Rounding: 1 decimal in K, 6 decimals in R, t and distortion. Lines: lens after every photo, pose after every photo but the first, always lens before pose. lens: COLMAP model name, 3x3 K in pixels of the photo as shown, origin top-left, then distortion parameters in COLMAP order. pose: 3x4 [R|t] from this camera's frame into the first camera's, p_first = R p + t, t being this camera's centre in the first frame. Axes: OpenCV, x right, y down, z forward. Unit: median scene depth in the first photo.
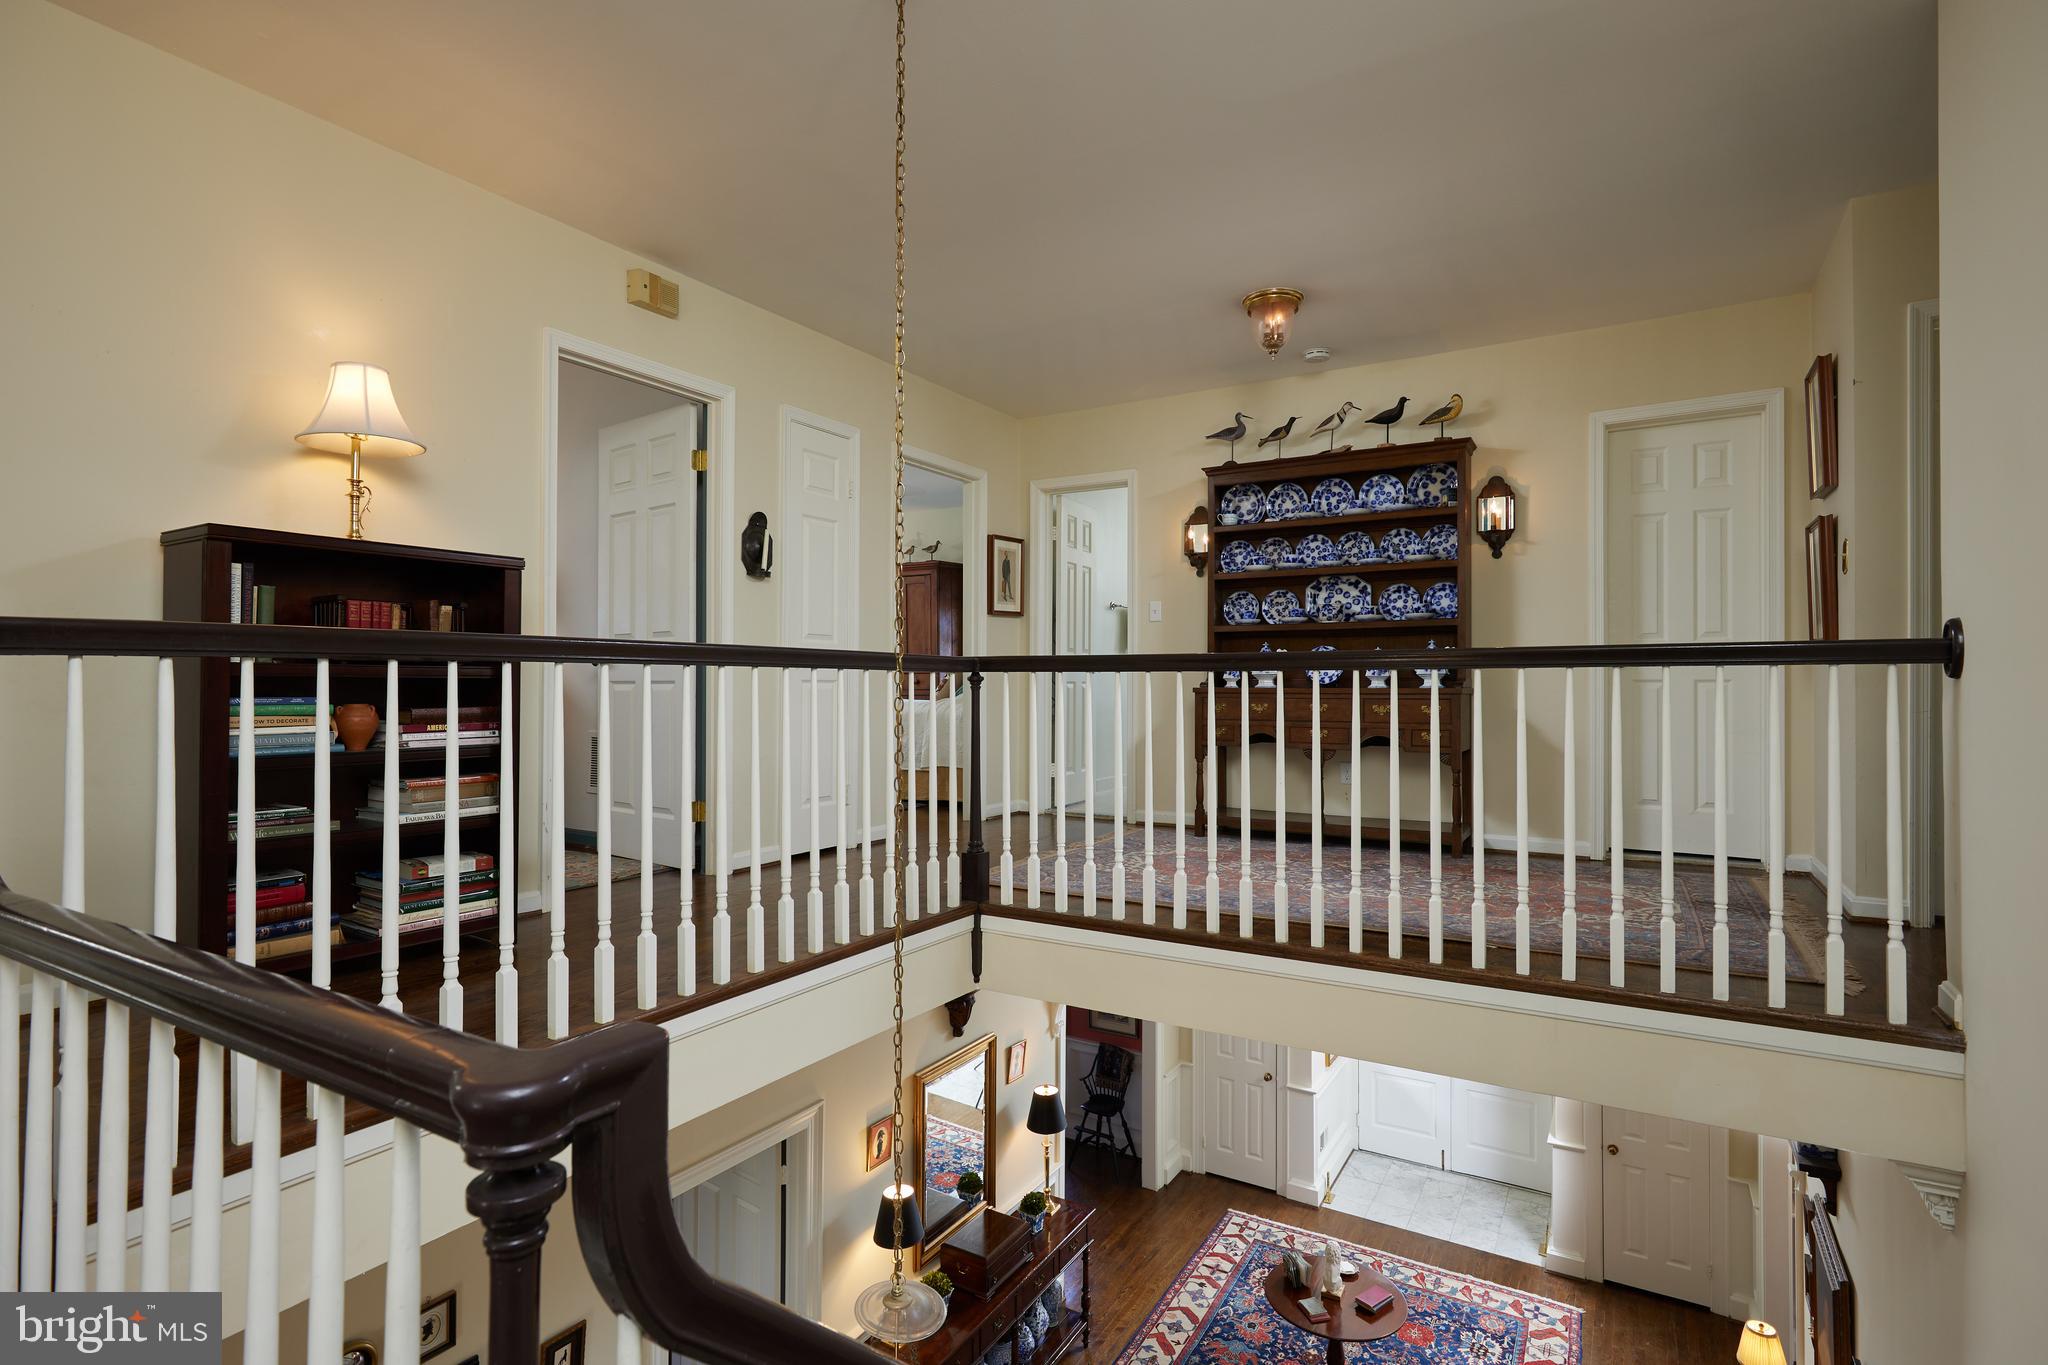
lens RADIAL K [[1001.0, 0, 1022.3], [0, 1001.0, 679.1], [0, 0, 1]] dist [-0.001261, -0.000063]
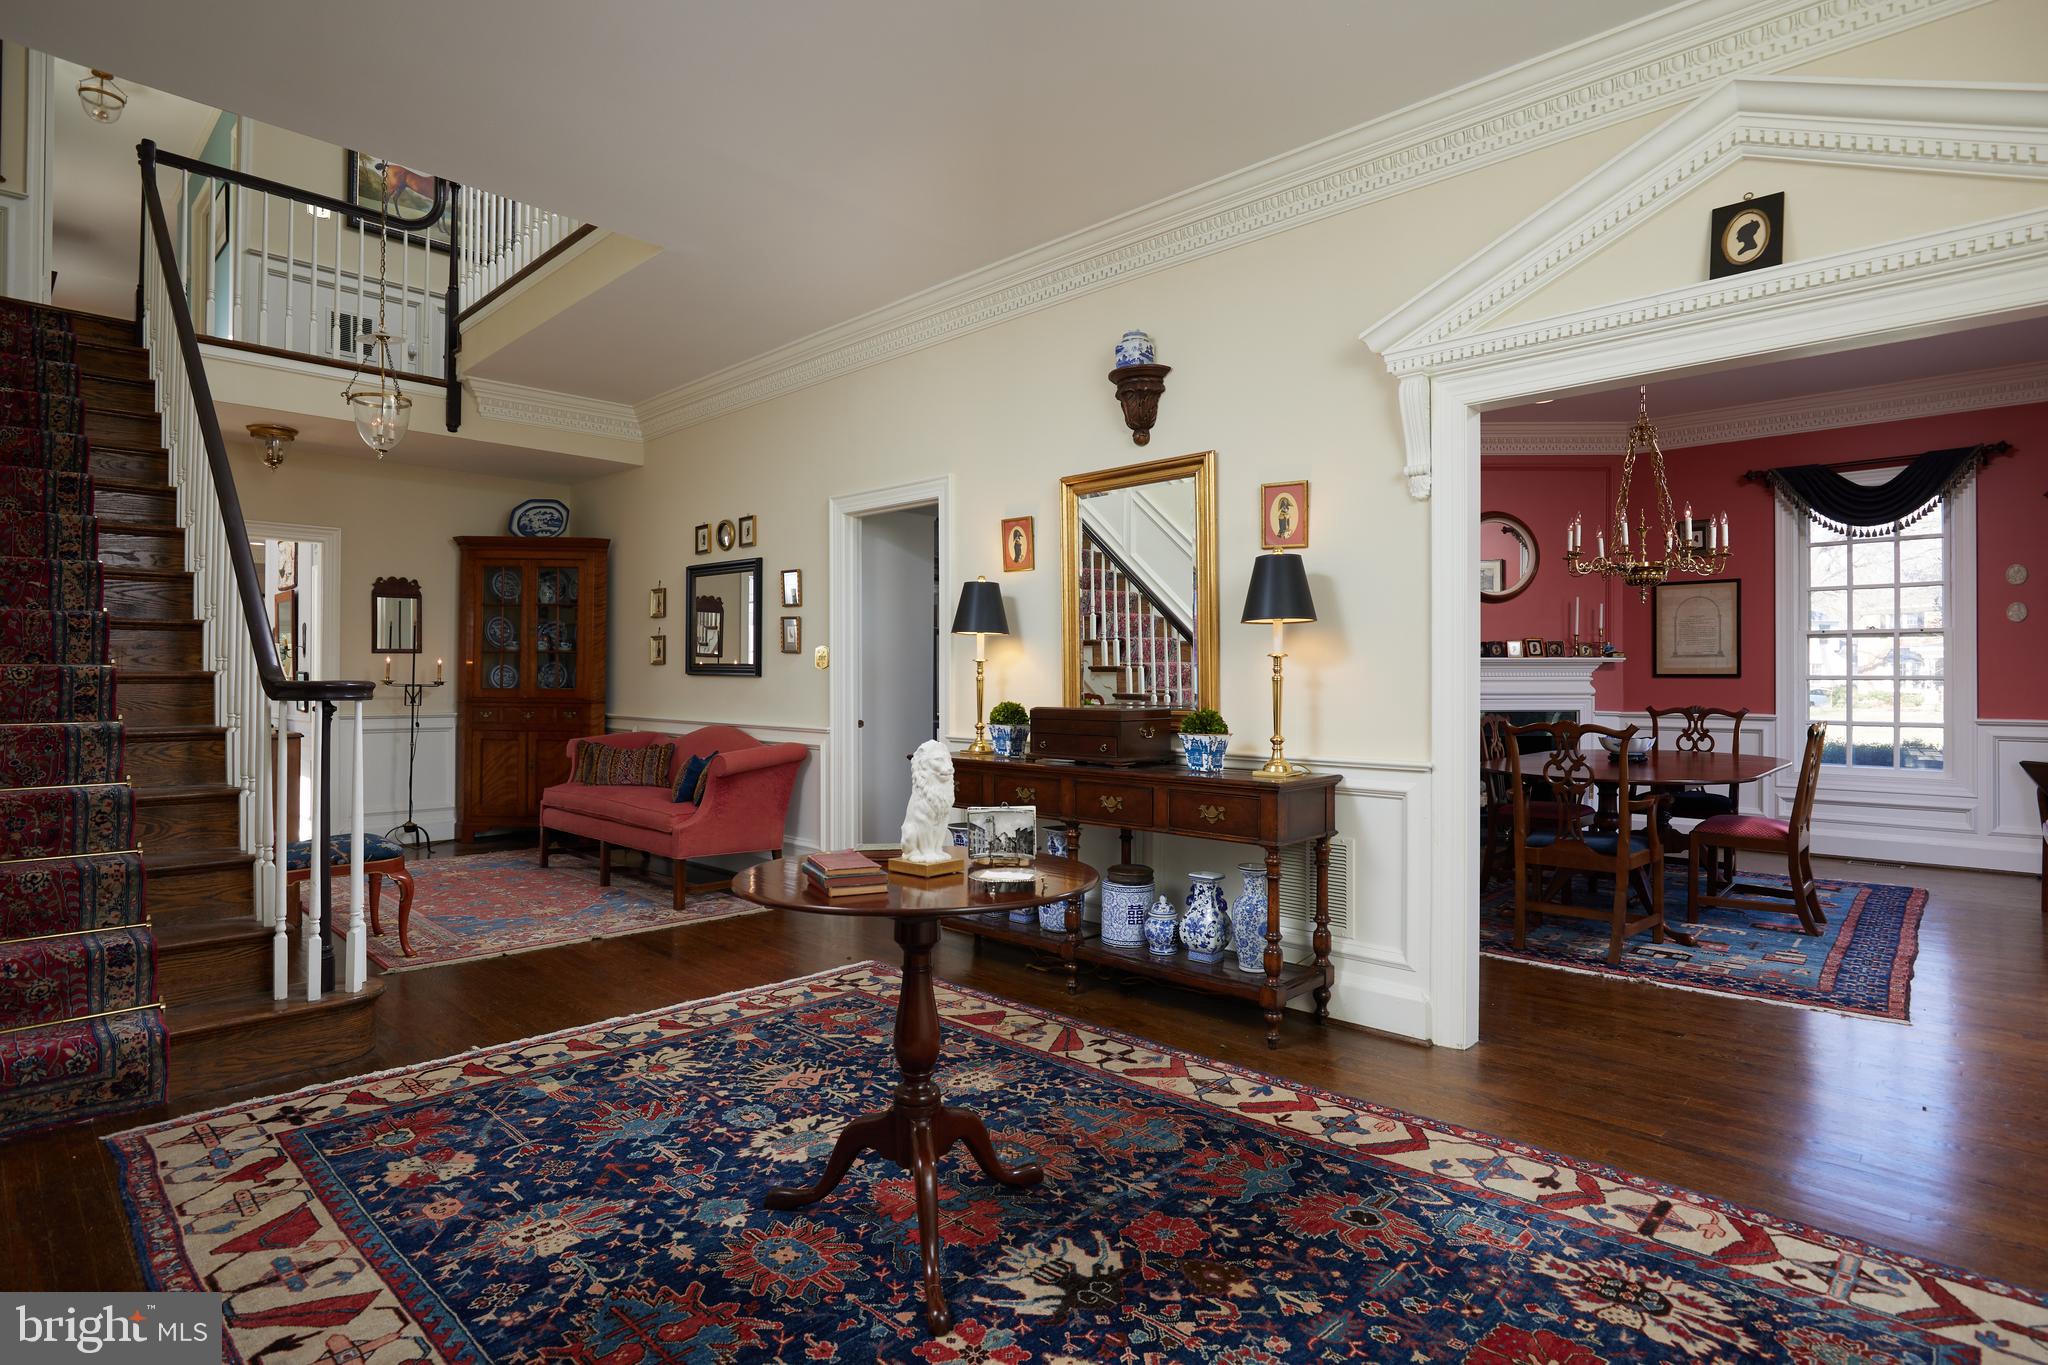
lens RADIAL K [[1085.5, 0, 1021.2], [0, 1085.5, 679.4], [0, 0, 1]] dist [-0.000076, 0.000036]
pose [[-0.227562, -0.005436, -0.973748, 0.613431], [0.003046, 0.999976, -0.006294, 0.469527], [0.973759, -0.004399, -0.227540, 0.974867]]
